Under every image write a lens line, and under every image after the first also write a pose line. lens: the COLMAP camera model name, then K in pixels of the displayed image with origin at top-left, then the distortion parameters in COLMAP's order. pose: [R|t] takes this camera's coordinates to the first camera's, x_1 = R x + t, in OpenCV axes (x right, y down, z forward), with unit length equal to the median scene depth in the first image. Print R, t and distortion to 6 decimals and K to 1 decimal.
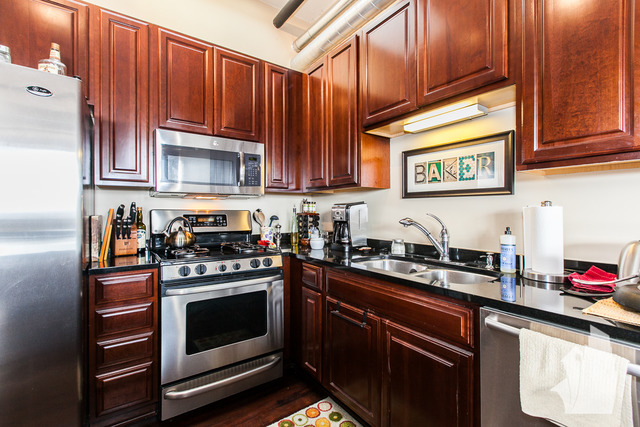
lens RADIAL K [[289.3, 0, 319.6], [0, 289.3, 209.7], [0, 0, 1]] dist [0.003999, -0.002619]
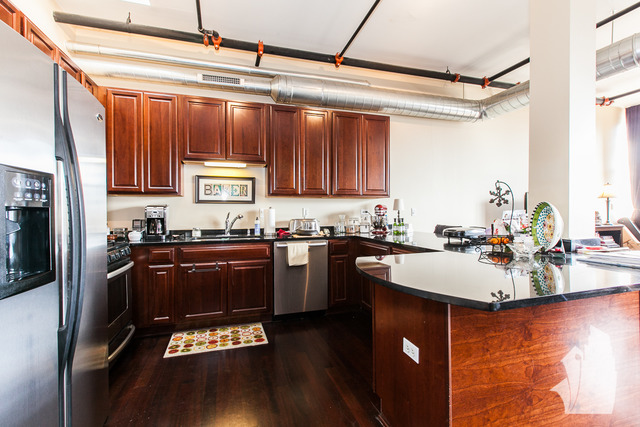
lens RADIAL K [[289.3, 0, 319.4], [0, 289.3, 211.1], [0, 0, 1]] dist [0.003999, -0.002619]
pose [[0.307971, 0.002327, 0.951393, -1.257956], [0.000361, 0.999997, -0.002563, 0.011574], [-0.951396, 0.001132, 0.307969, -0.214852]]
